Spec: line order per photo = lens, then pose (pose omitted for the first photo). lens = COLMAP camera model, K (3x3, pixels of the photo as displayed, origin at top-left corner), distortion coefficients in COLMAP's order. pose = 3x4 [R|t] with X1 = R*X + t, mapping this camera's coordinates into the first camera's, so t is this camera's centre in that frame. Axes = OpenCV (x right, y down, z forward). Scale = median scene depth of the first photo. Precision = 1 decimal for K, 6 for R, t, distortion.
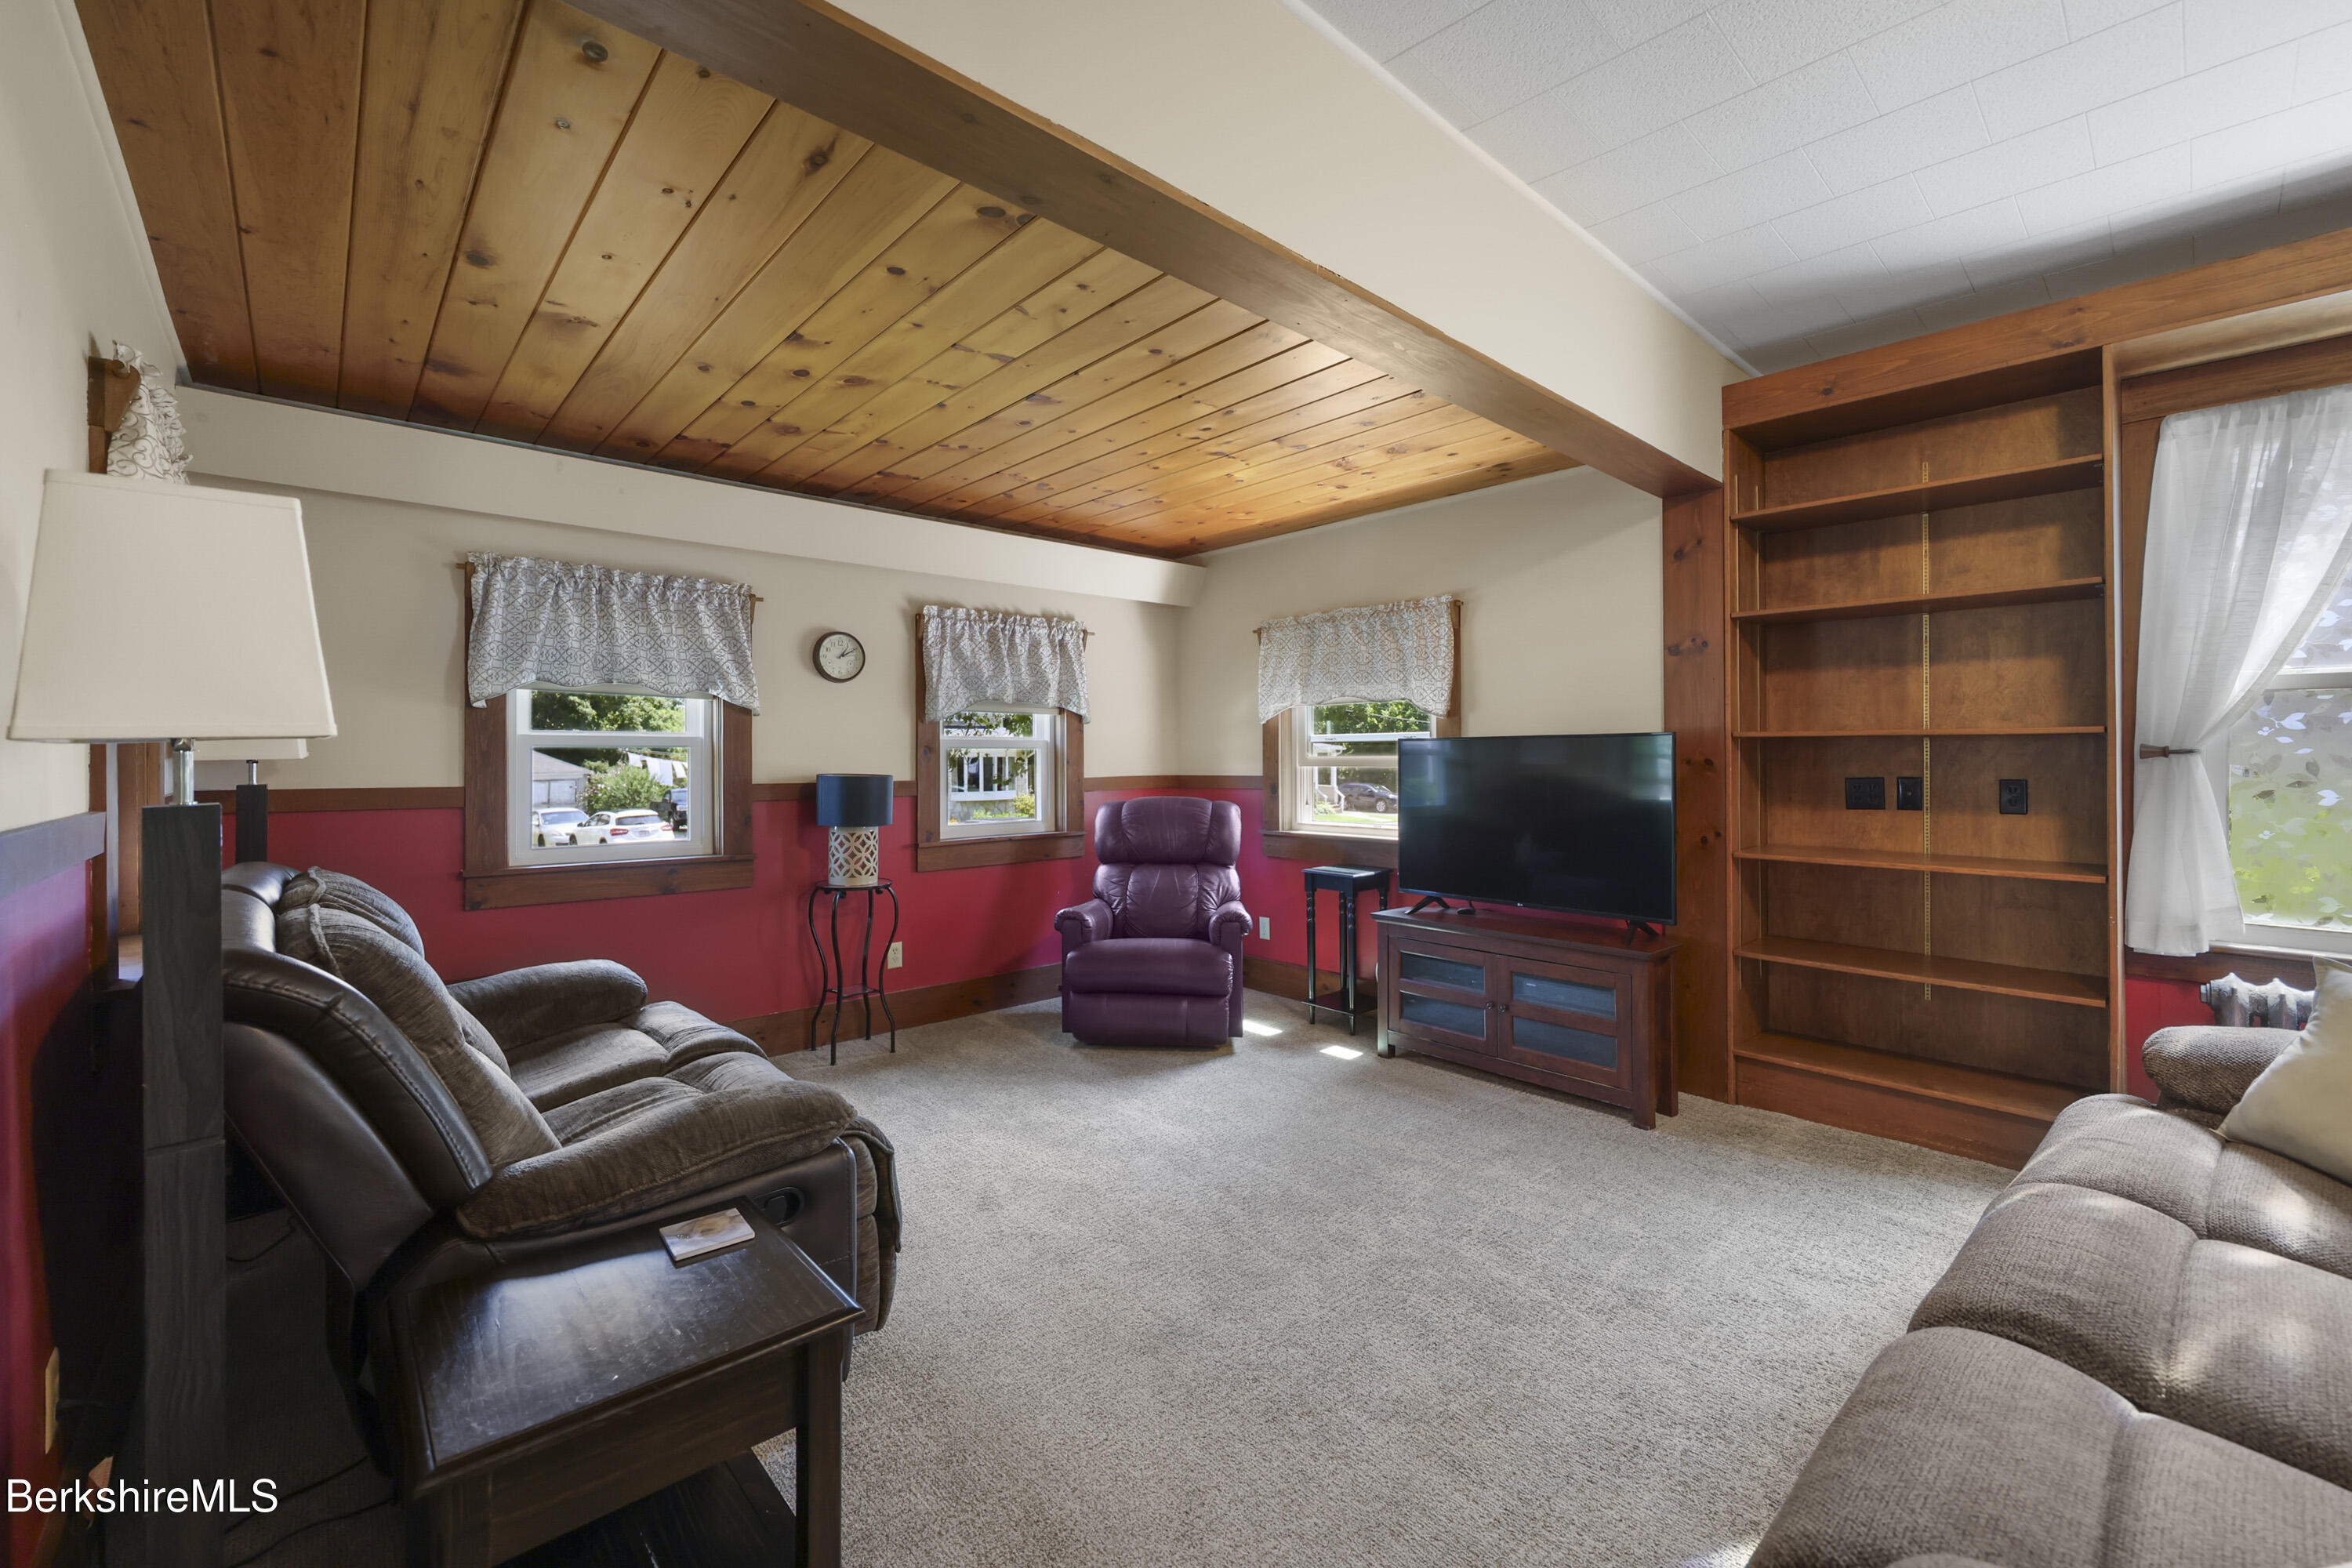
lens RADIAL K [[954.0, 0, 1173.4], [0, 954.0, 757.2], [0, 0, 1]] dist [-0.000292, -0.000204]
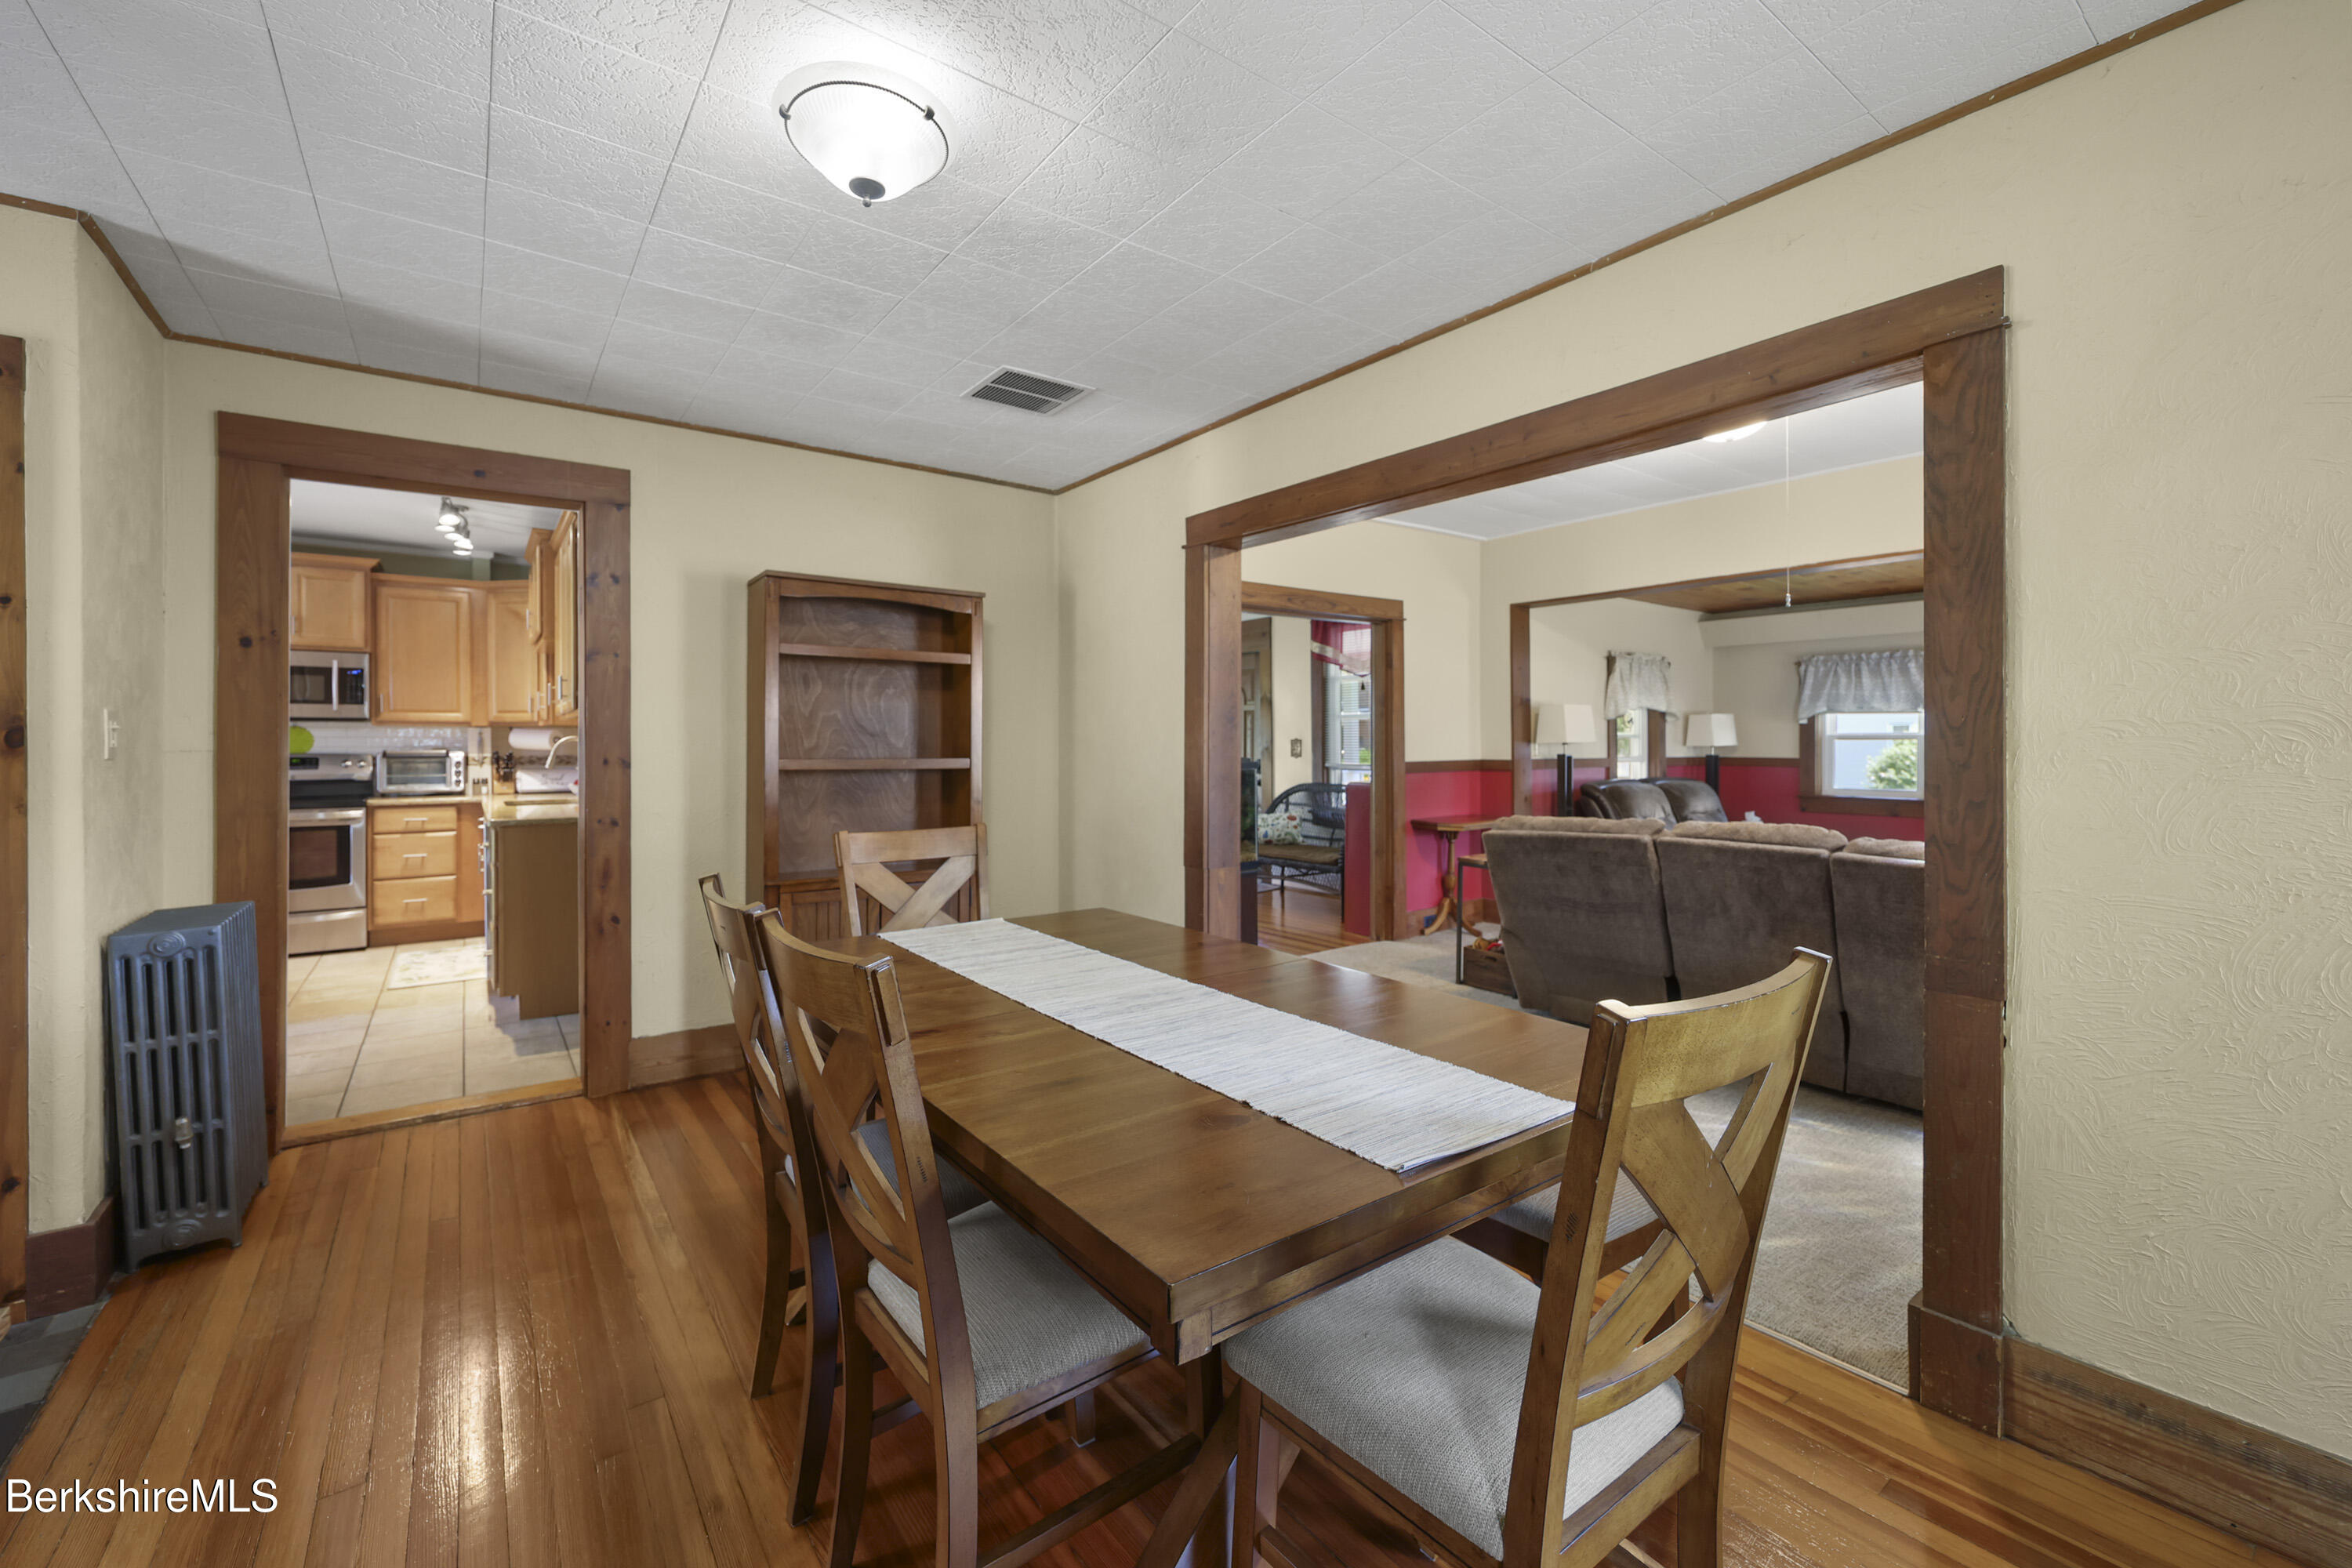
lens RADIAL K [[970.1, 0, 1182.9], [0, 970.1, 747.2], [0, 0, 1]] dist [0.000109, -0.000014]
pose [[-0.097084, 0.004749, -0.995265, 1.704982], [0.000400, 0.999989, 0.004732, -0.005135], [0.995276, 0.000061, -0.097084, -0.259033]]
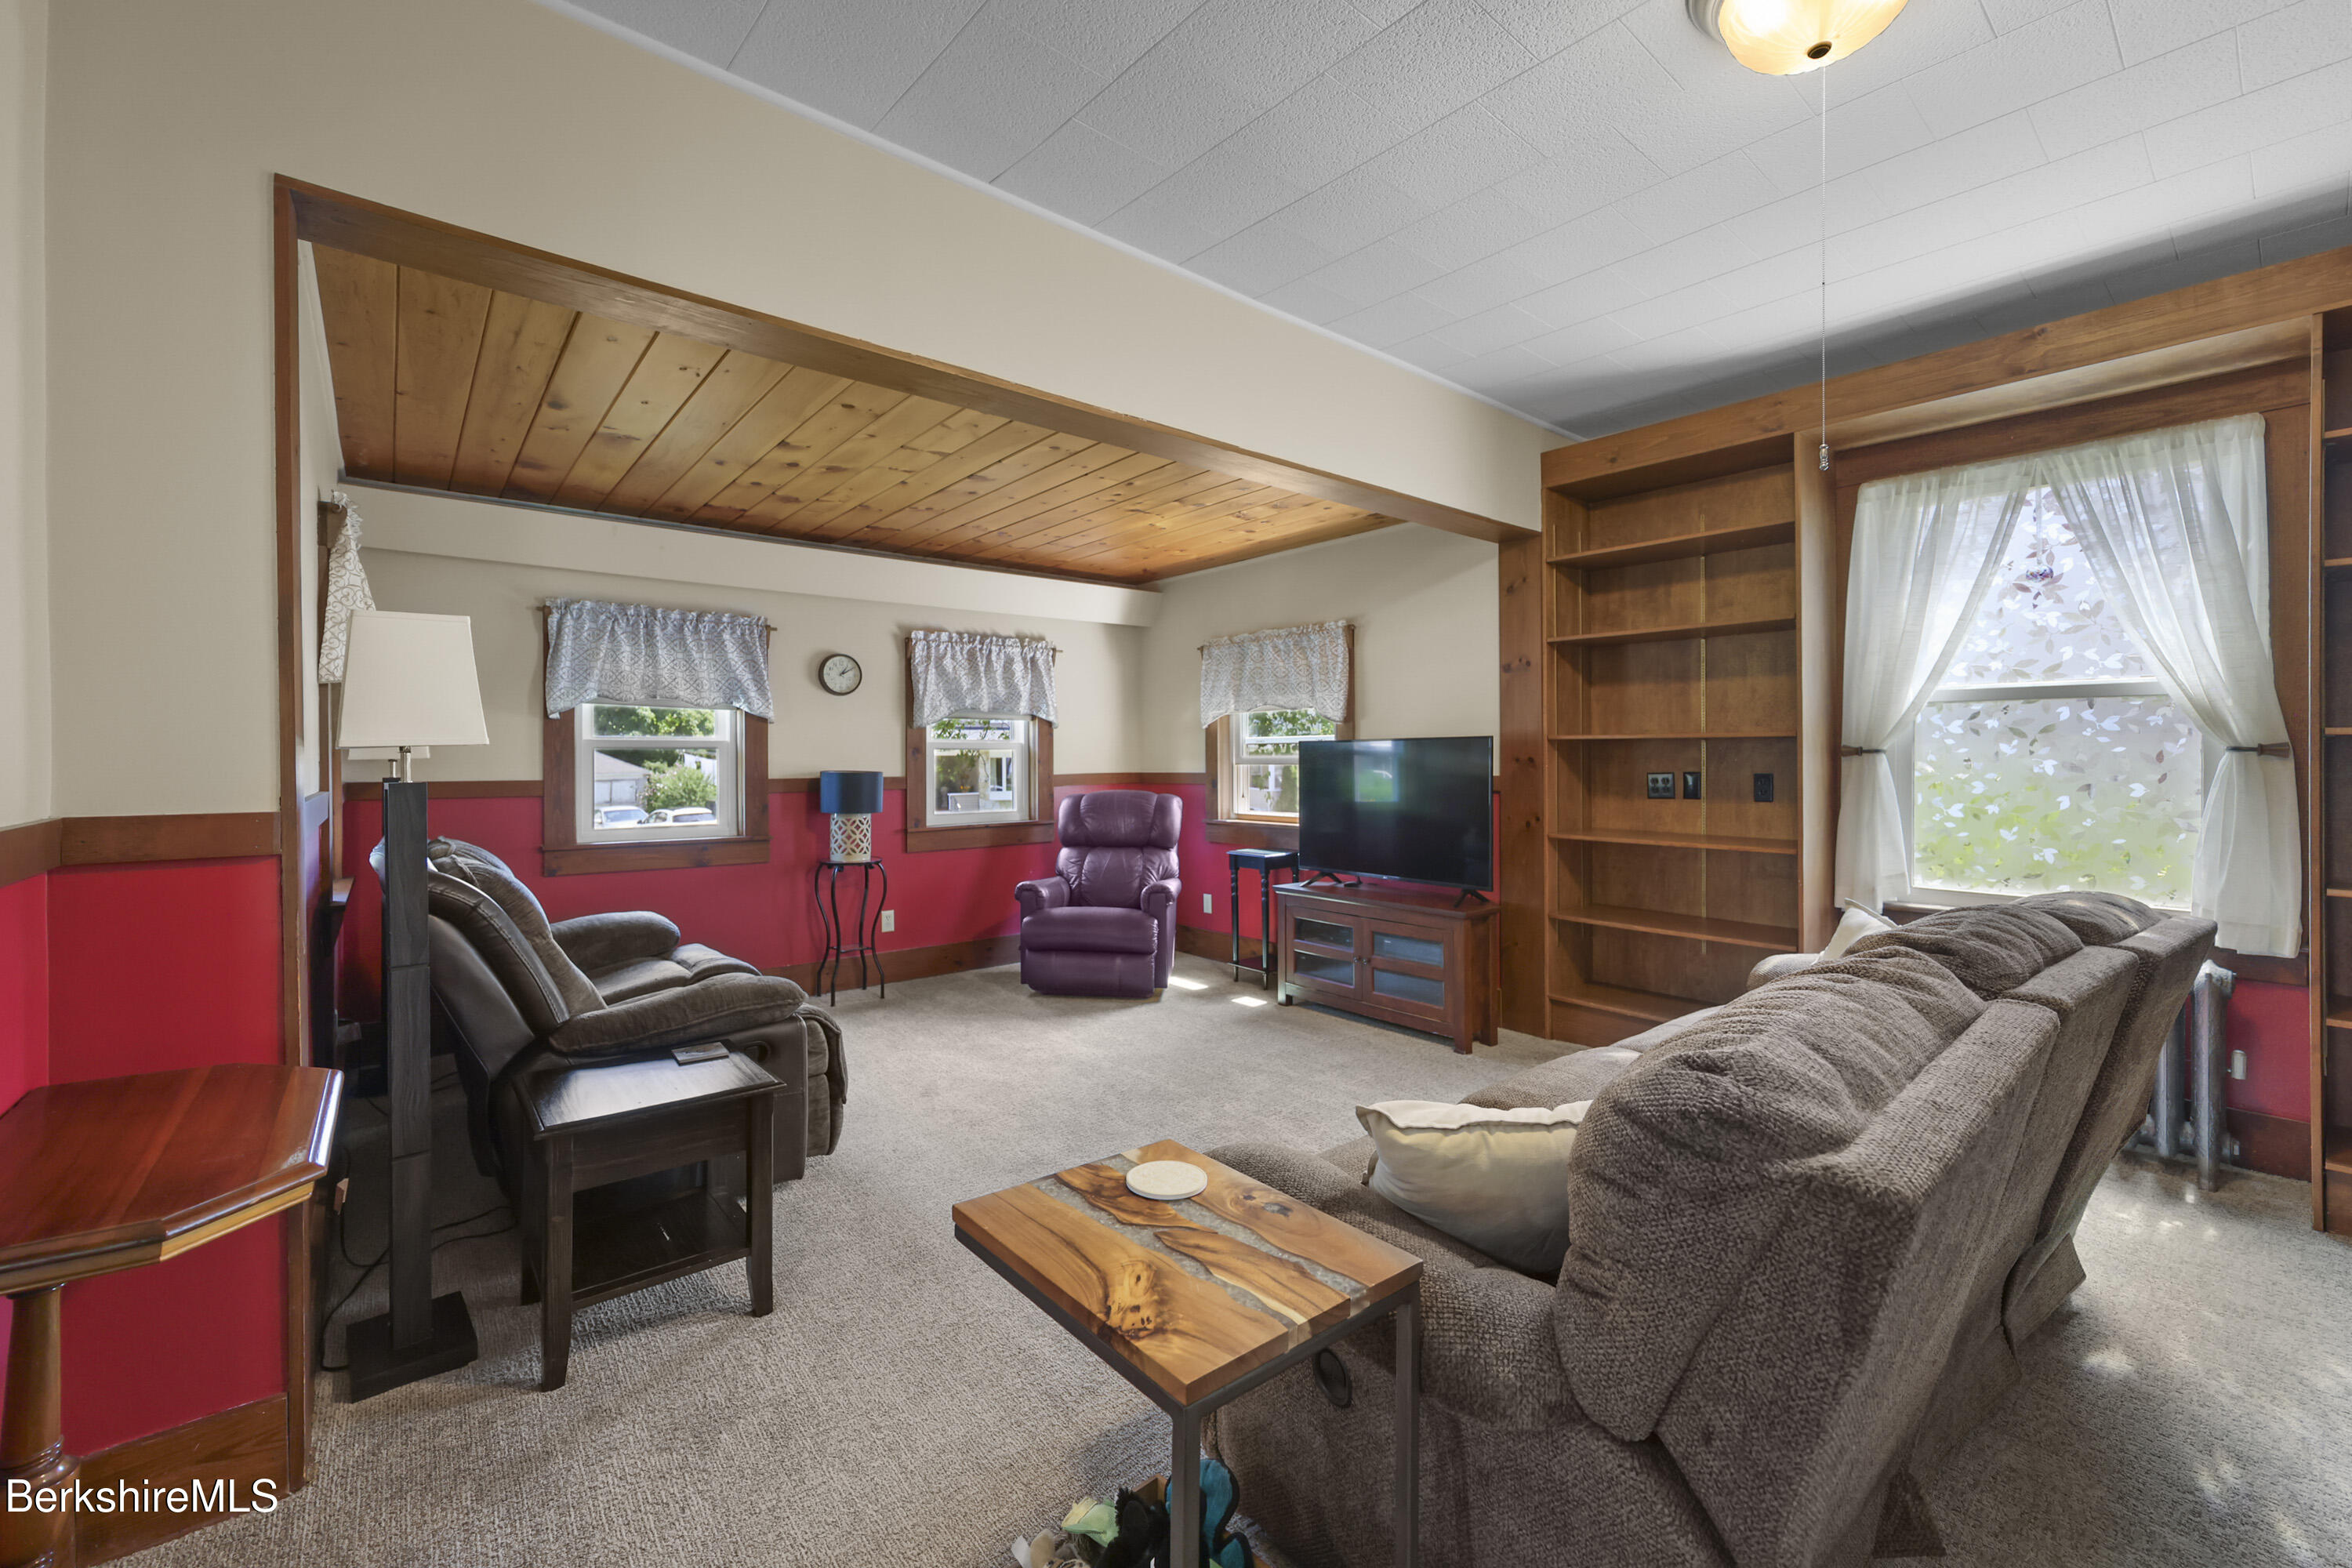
lens RADIAL K [[954.1, 0, 1180.0], [0, 954.1, 760.2], [0, 0, 1]] dist [-0.000214, -0.000038]
pose [[0.999110, -0.001121, -0.042175, 0.164232], [0.001236, 0.999996, 0.002696, 0.001489], [0.042172, -0.002745, 0.999107, -0.242177]]
